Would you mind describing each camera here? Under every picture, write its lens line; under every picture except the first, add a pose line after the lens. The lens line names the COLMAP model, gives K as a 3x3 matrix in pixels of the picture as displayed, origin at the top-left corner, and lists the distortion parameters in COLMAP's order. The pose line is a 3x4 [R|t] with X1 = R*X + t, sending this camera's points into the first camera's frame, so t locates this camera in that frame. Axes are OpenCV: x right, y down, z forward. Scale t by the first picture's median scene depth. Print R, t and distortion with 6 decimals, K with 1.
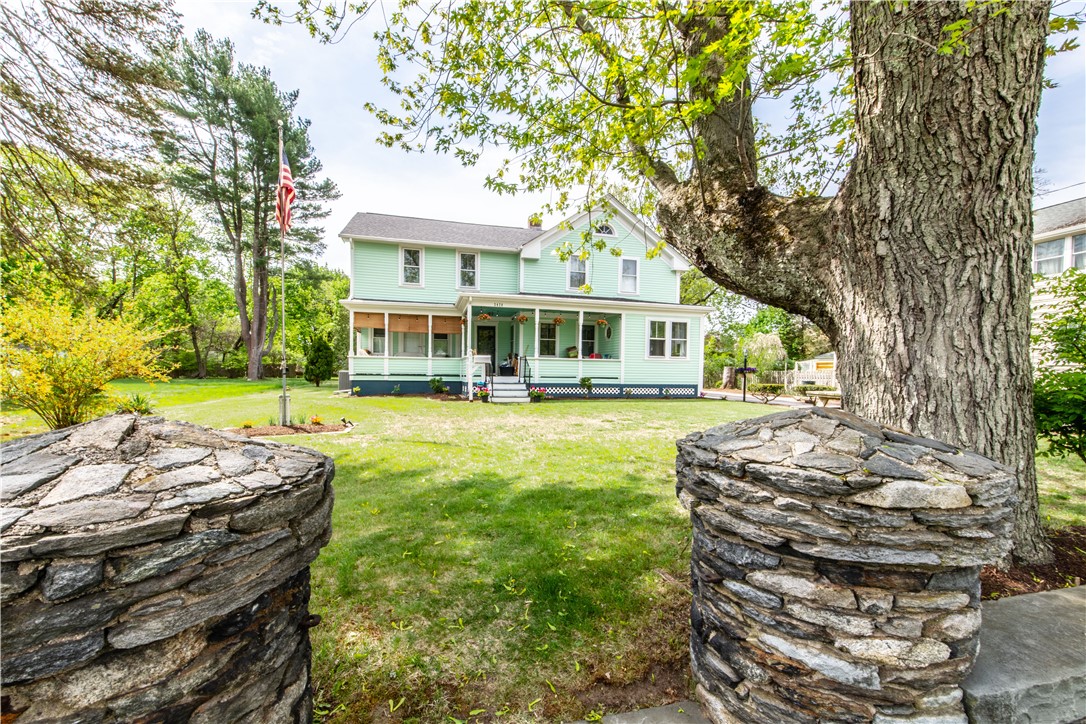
lens RADIAL K [[447.3, 0, 545.5], [0, 447.3, 401.4], [0, 0, 1]] dist [0.027318, 0.000033]
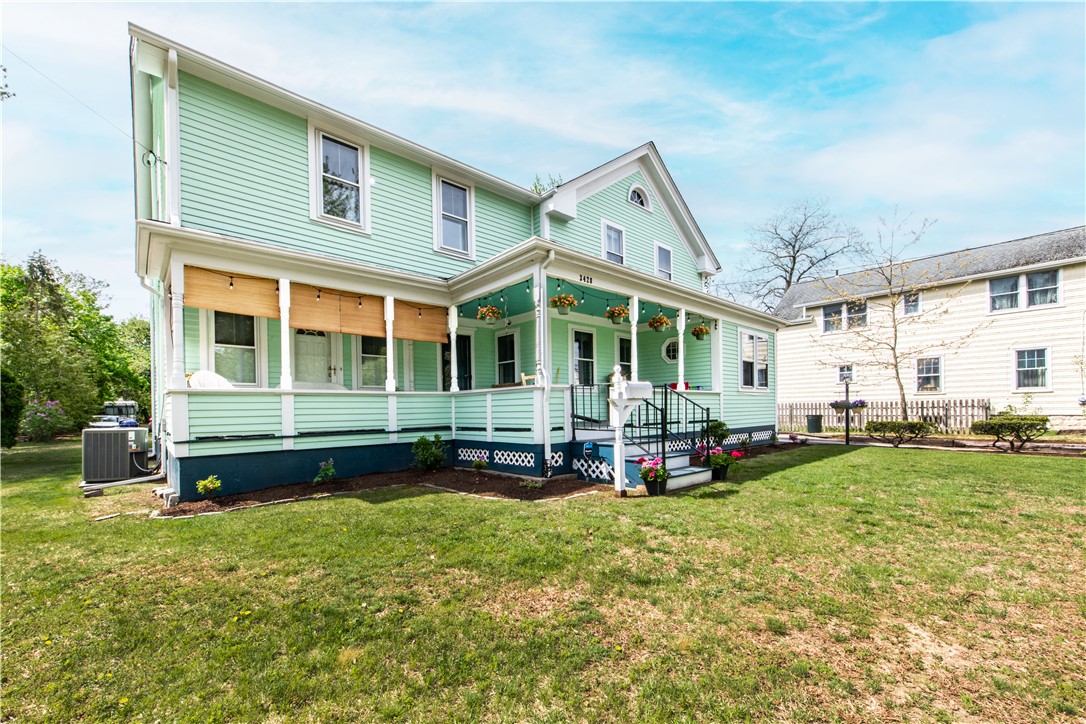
lens RADIAL K [[447.3, 0, 545.5], [0, 447.3, 401.4], [0, 0, 1]] dist [0.027318, 0.000033]
pose [[0.883791, -0.019161, 0.467488, -0.355362], [0.055710, 0.996363, -0.064482, -0.052846], [-0.464553, 0.083032, 0.881644, 0.578613]]
